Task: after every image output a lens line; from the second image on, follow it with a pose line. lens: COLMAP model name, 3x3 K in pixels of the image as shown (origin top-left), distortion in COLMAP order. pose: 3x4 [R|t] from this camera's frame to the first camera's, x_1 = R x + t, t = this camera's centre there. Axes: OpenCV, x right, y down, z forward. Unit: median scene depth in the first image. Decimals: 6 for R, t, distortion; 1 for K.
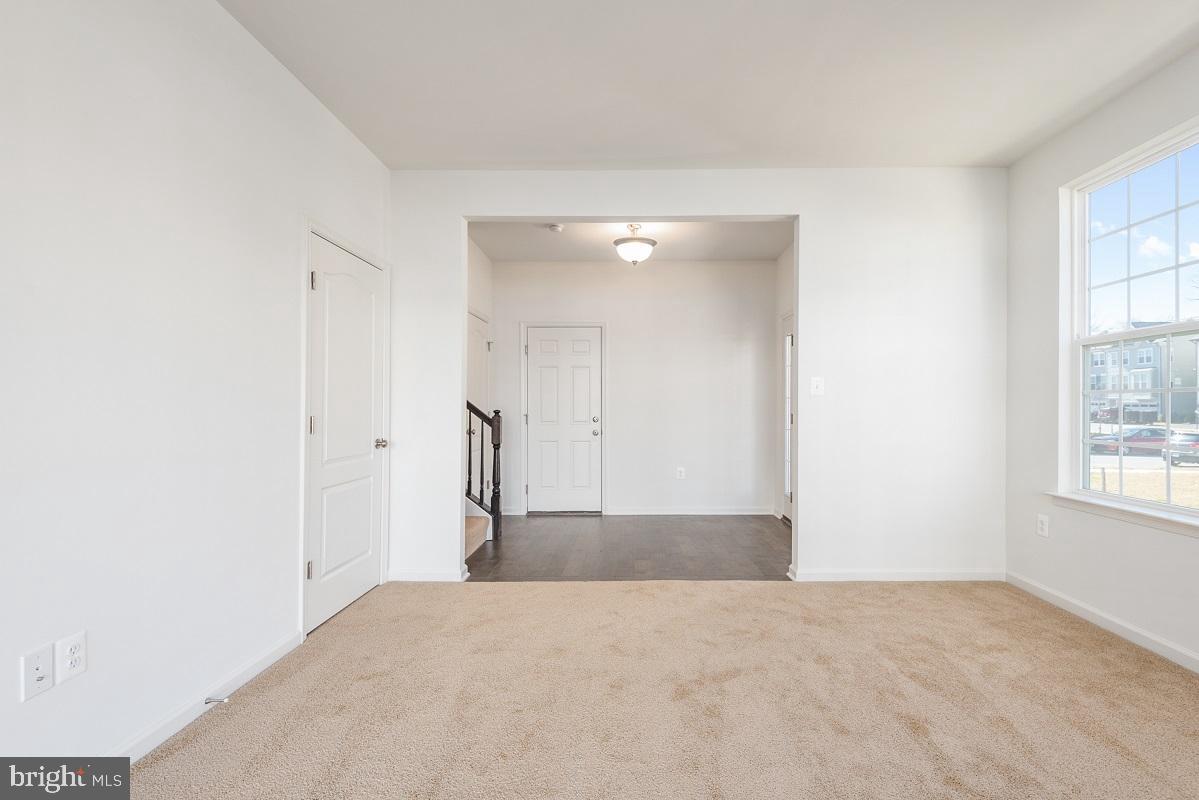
lens RADIAL K [[564.6, 0, 599.5], [0, 564.6, 400.0], [0, 0, 1]] dist [0.000253, 0.000051]
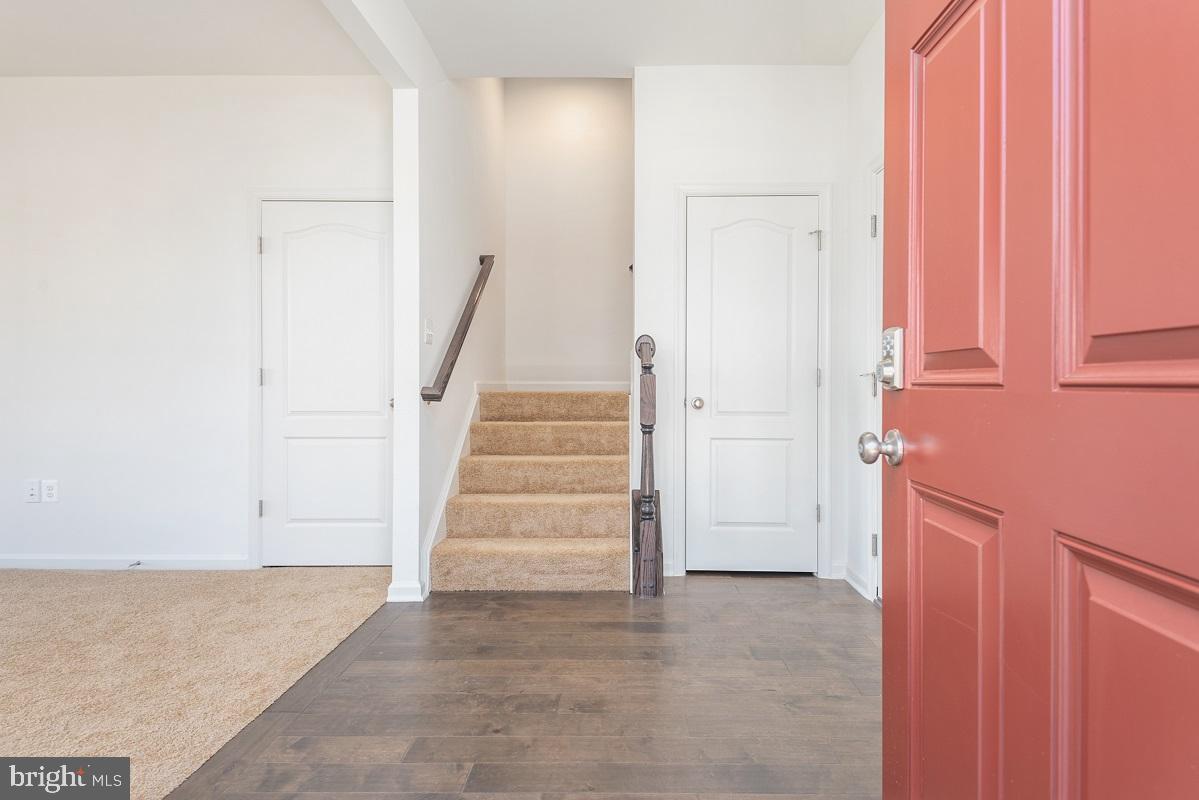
lens RADIAL K [[594.8, 0, 601.1], [0, 594.8, 382.5], [0, 0, 1]] dist [0.000557, 0.000135]
pose [[0.061770, -0.002762, -0.998087, 0.501200], [0.008521, 0.999961, -0.002240, 0.048099], [0.998054, -0.008367, 0.061792, 1.162520]]
